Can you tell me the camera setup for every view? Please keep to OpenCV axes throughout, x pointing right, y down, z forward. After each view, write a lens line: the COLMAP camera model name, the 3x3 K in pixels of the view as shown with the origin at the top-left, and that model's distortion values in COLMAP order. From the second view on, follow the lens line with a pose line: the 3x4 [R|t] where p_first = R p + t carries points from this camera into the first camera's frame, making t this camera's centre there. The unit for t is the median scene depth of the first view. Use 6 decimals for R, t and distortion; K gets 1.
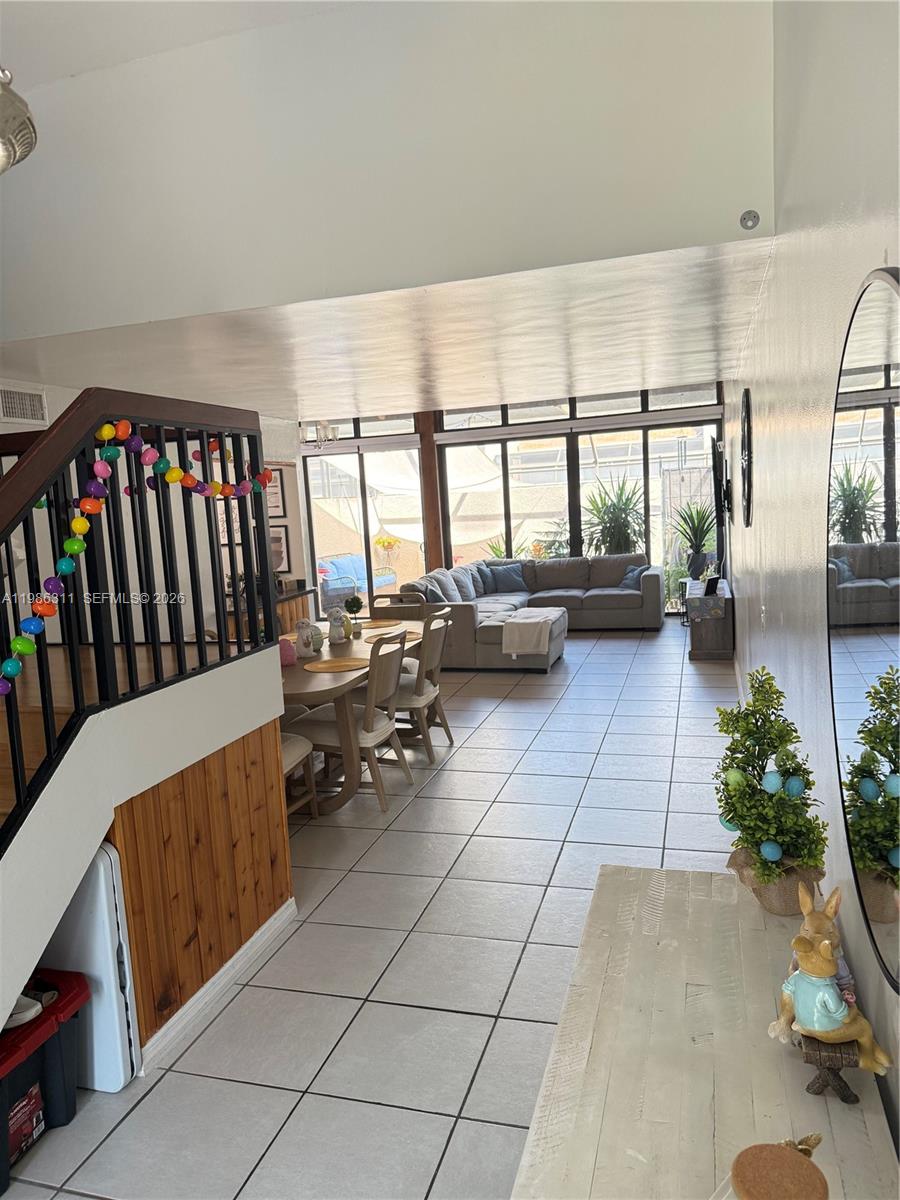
lens RADIAL K [[826.1, 0, 436.1], [0, 826.1, 606.8], [0, 0, 1]] dist [0.090129, -0.003404]
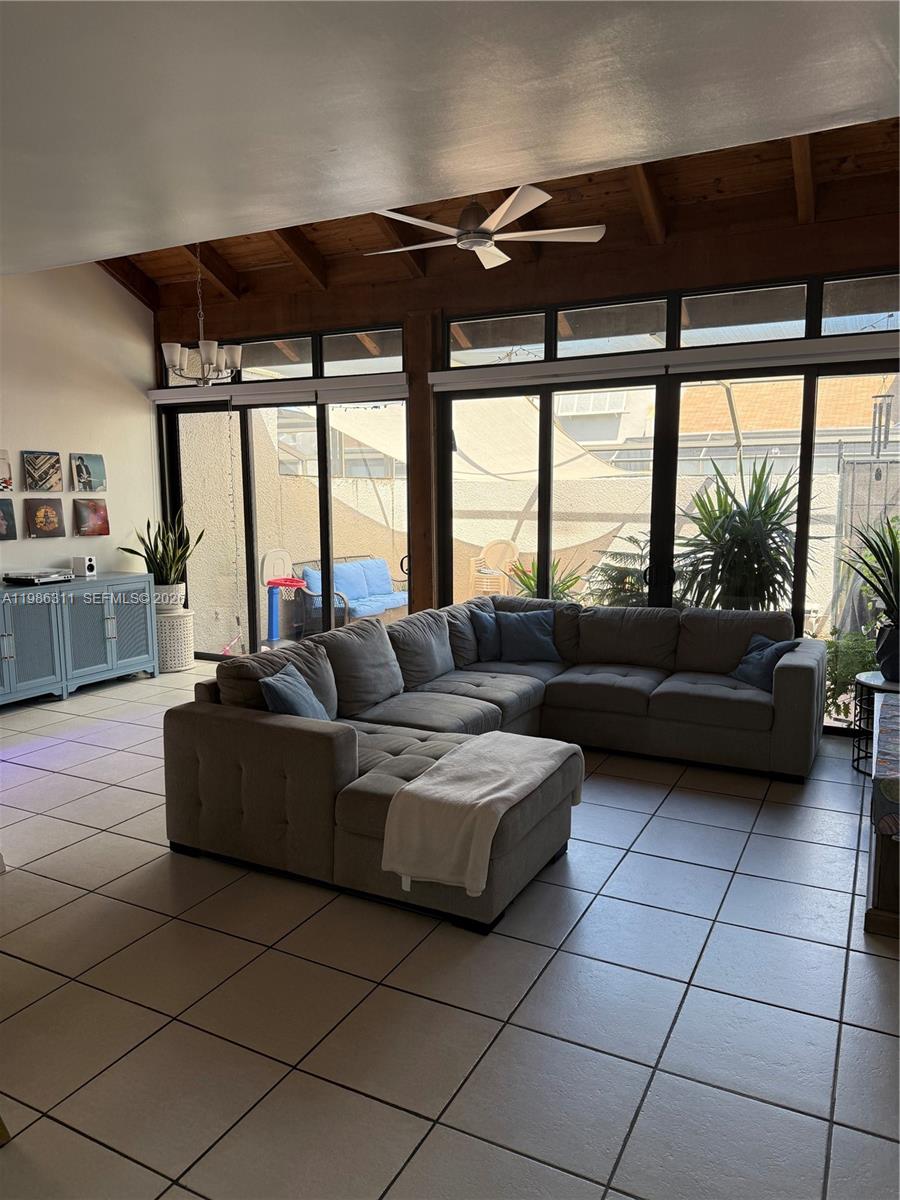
lens RADIAL K [[837.1, 0, 445.4], [0, 837.1, 601.0], [0, 0, 1]] dist [0.167805, -0.319977]
pose [[0.983774, 0.079921, -0.160627, 0.122867], [-0.078706, 0.996801, 0.013922, -0.061125], [0.161226, -0.001053, 0.986917, 0.436155]]
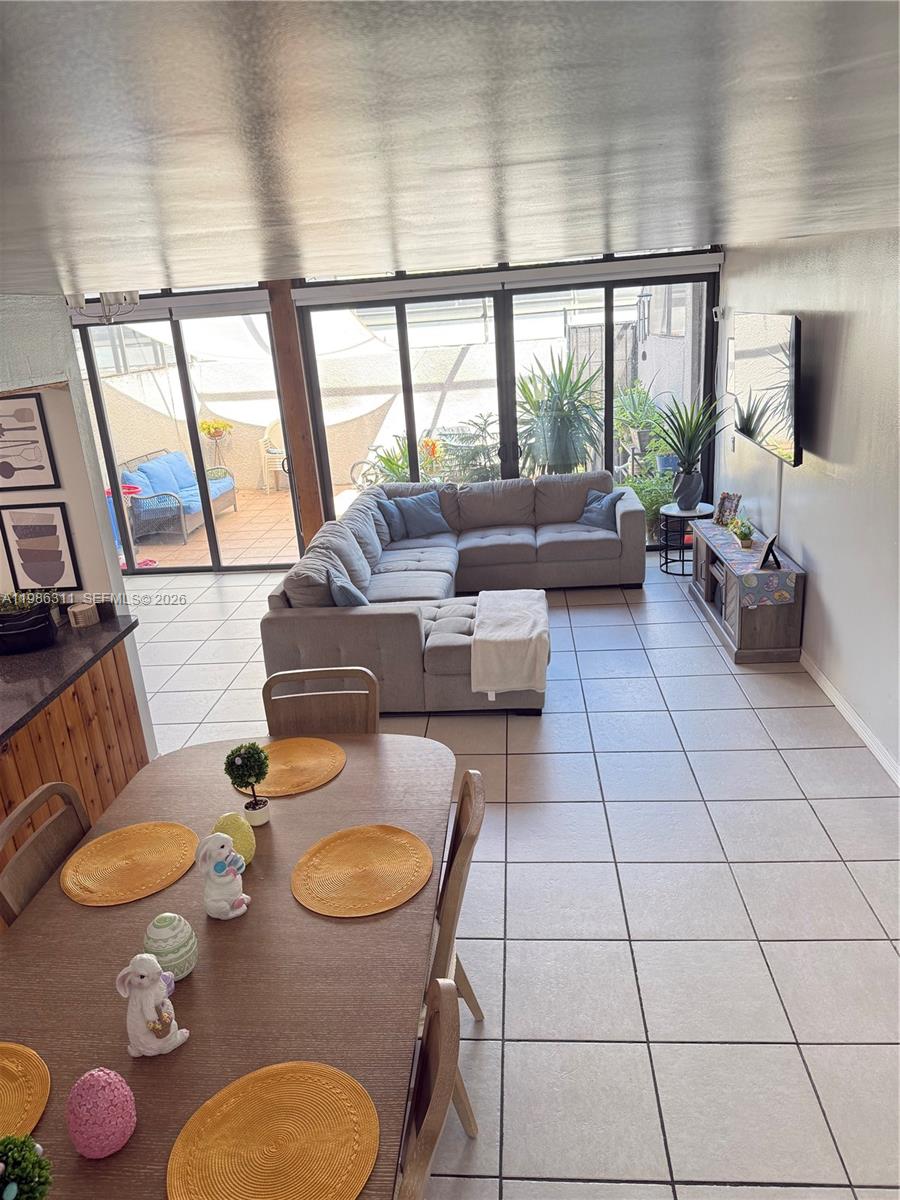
lens RADIAL K [[837.1, 0, 445.4], [0, 837.1, 601.0], [0, 0, 1]] dist [0.167805, -0.319977]
pose [[0.974349, -0.079935, 0.210368, -0.047226], [0.041085, 0.982264, 0.182948, -0.091302], [-0.221260, -0.169612, 0.960352, 0.307844]]
